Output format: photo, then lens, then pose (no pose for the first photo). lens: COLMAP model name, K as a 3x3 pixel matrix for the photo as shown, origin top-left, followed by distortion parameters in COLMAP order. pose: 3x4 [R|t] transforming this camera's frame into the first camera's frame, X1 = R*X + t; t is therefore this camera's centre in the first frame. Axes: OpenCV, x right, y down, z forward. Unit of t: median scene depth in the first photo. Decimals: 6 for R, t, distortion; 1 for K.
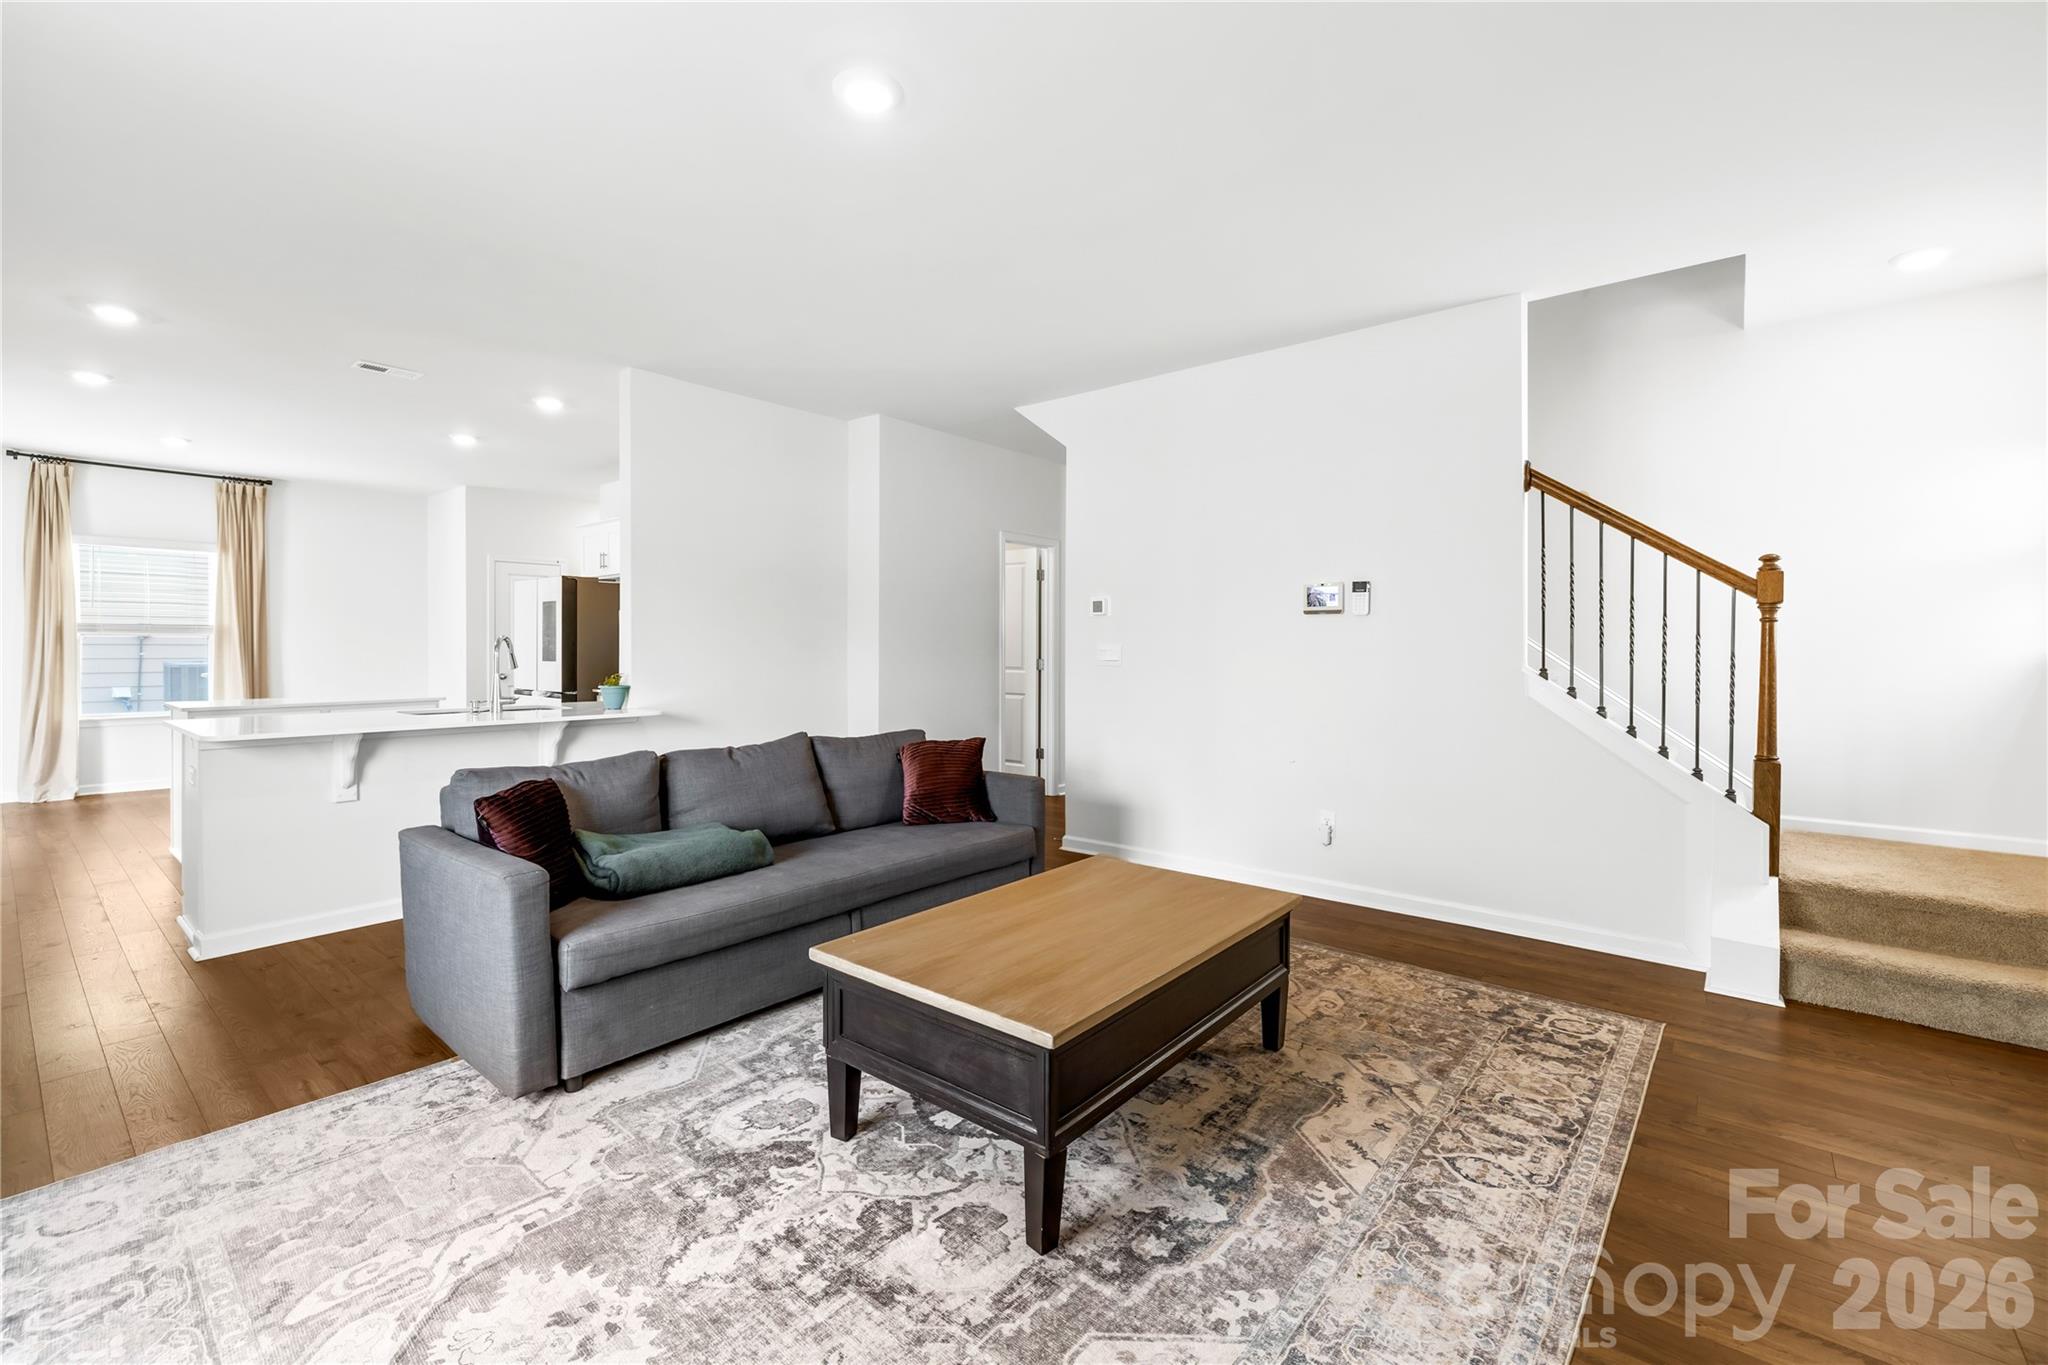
lens RADIAL K [[863.8, 0, 1008.7], [0, 863.8, 652.3], [0, 0, 1]] dist [-0.001557, -0.000422]
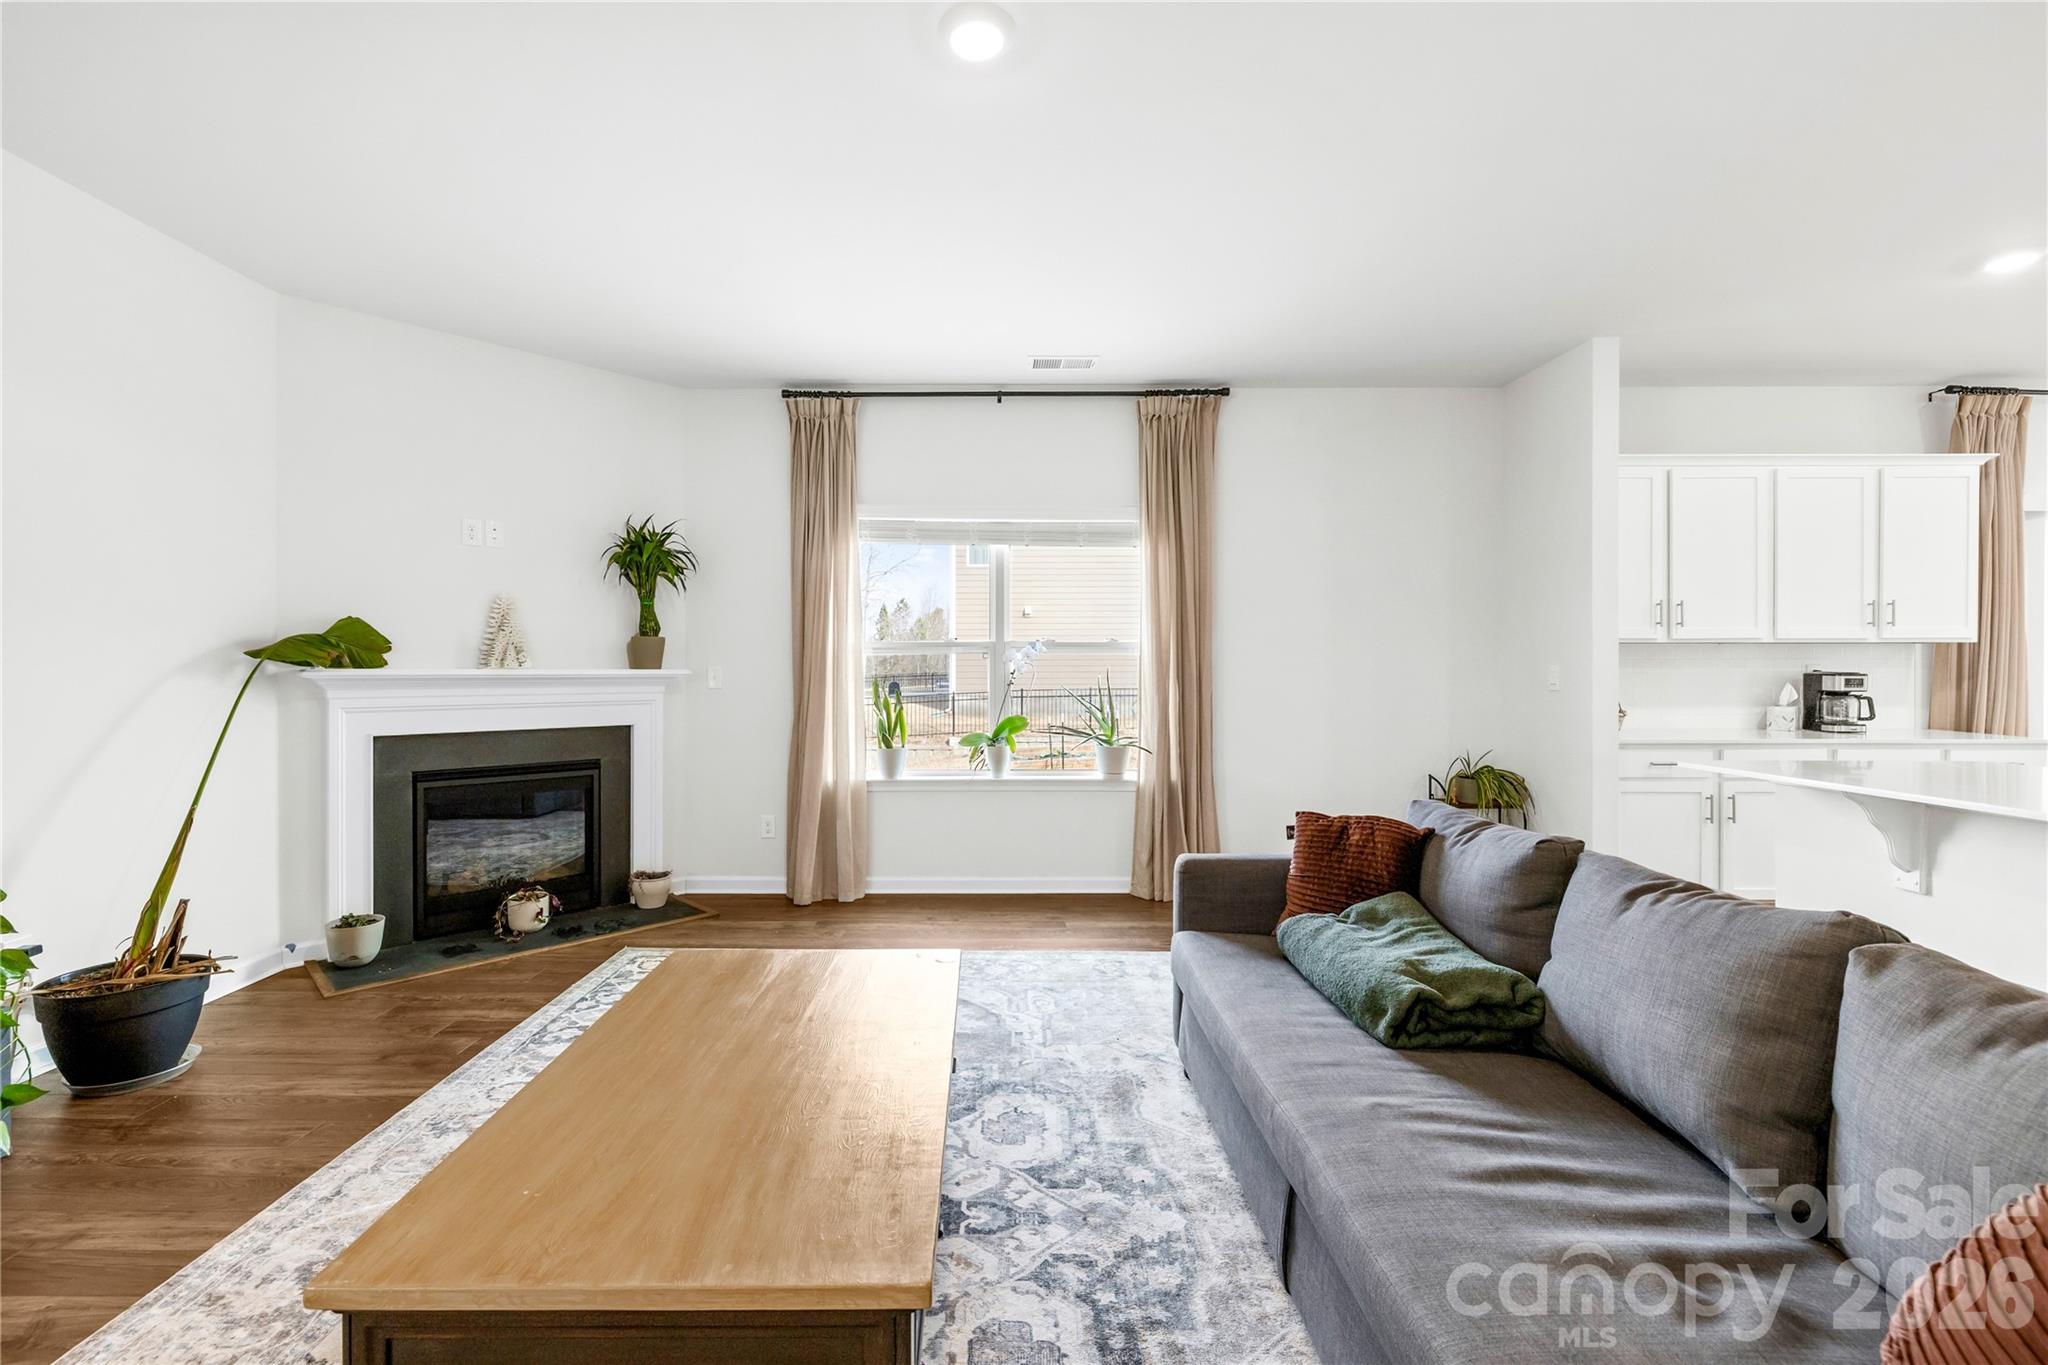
lens RADIAL K [[871.0, 0, 989.0], [0, 871.0, 683.2], [0, 0, 1]] dist [-0.001423, -0.000224]
pose [[-0.765499, 0.008636, -0.643379, 0.453276], [-0.004778, 0.999806, 0.019105, -0.007066], [0.643419, 0.017699, -0.765310, 1.934058]]
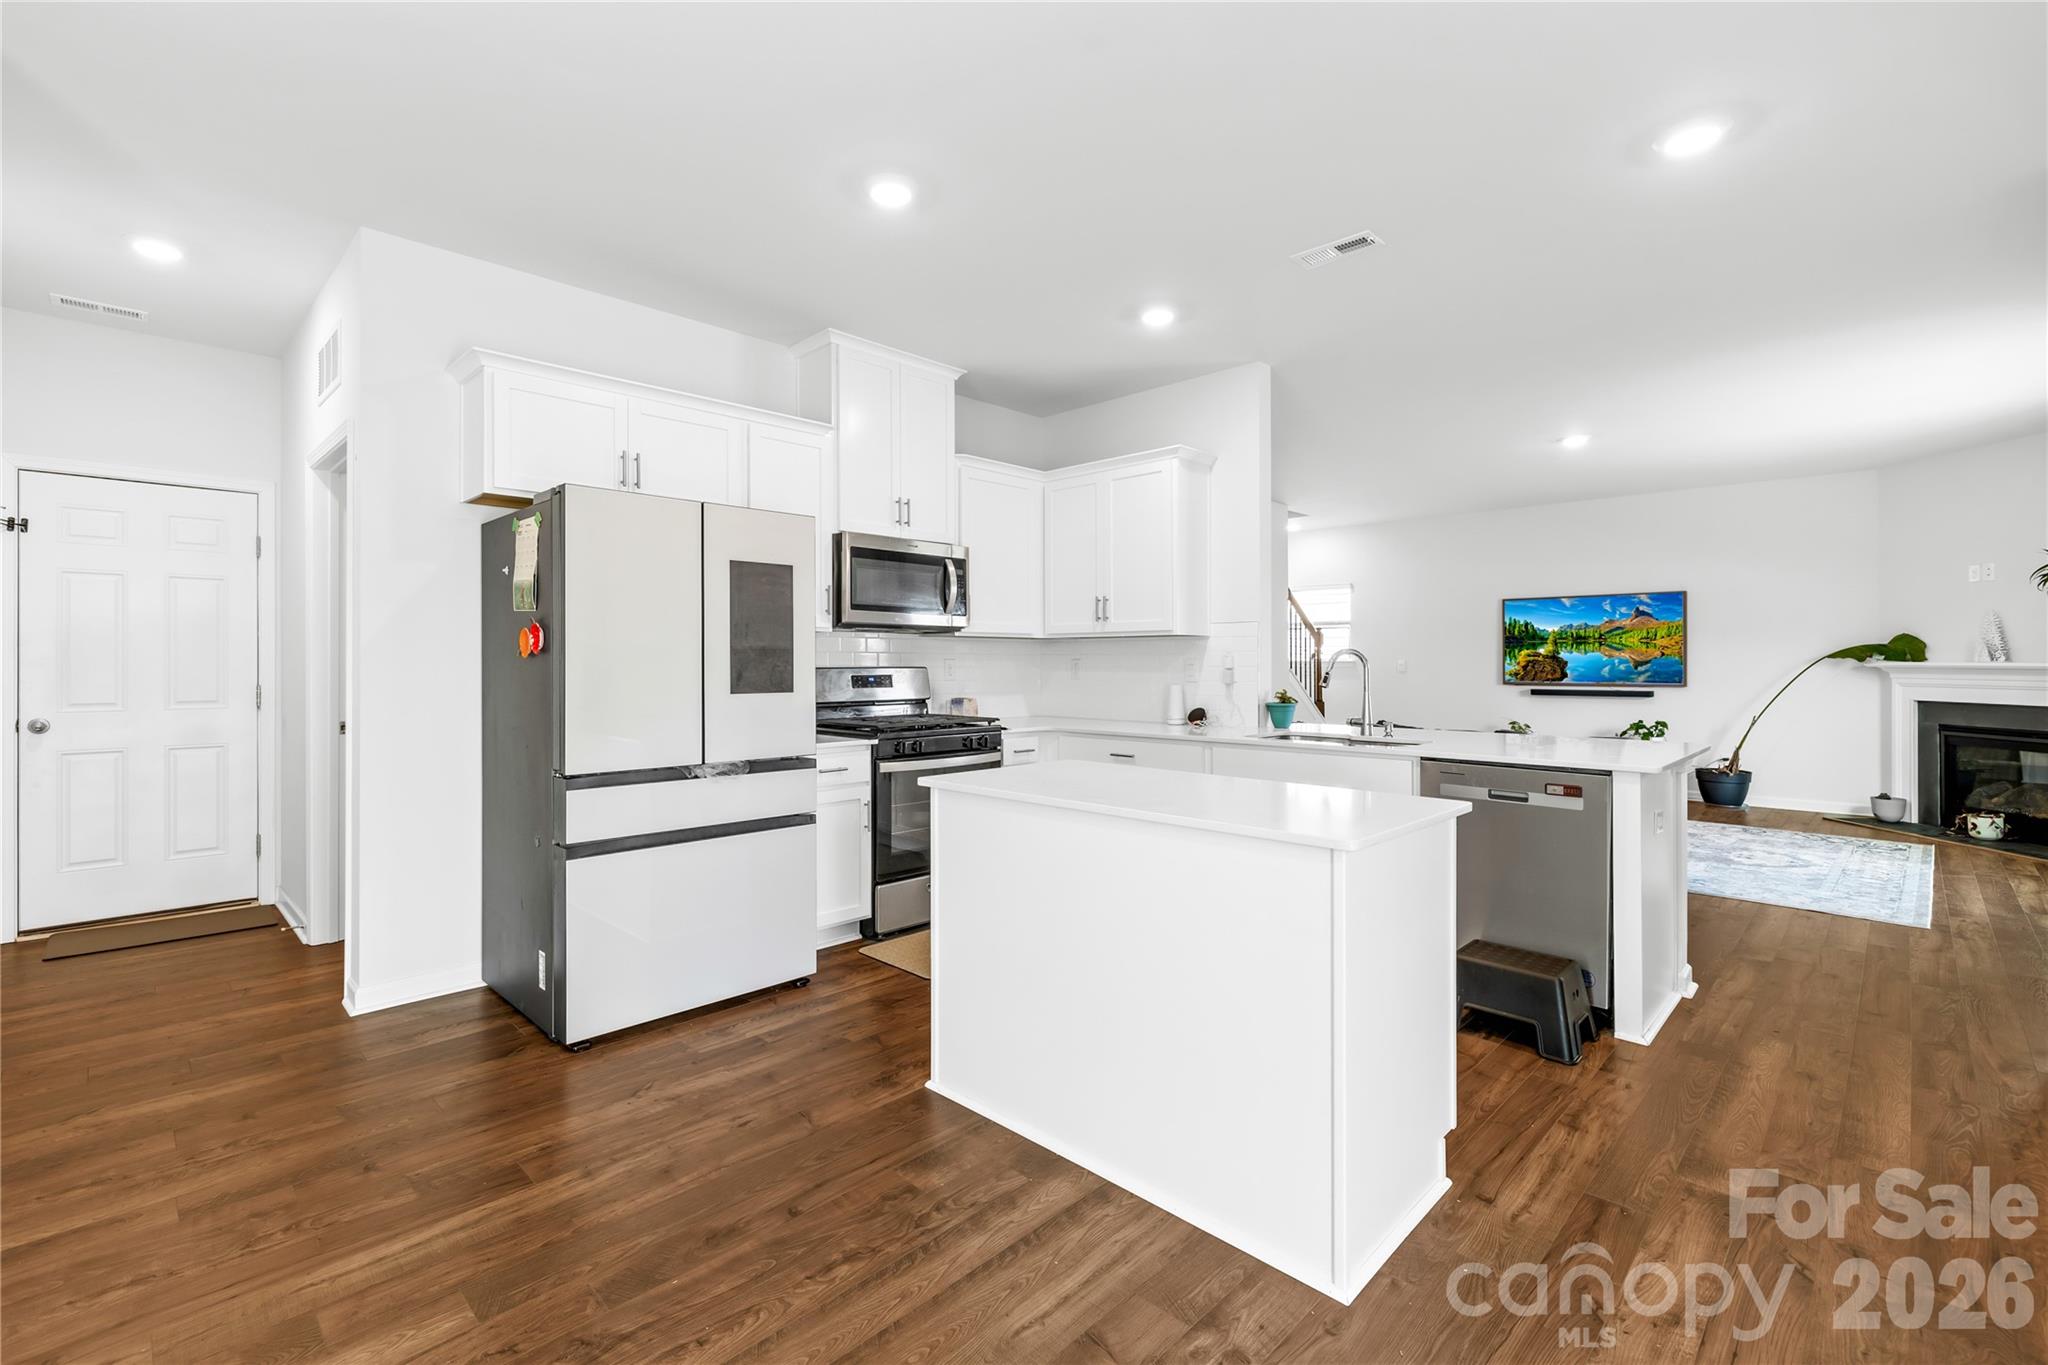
lens RADIAL K [[900.3, 0, 1001.0], [0, 900.3, 660.5], [0, 0, 1]] dist [-0.000822, -0.000483]
pose [[0.086873, -0.001470, 0.996218, -3.287635], [0.005426, 0.999985, 0.001002, -0.023143], [-0.996205, 0.005319, 0.086879, 2.774761]]
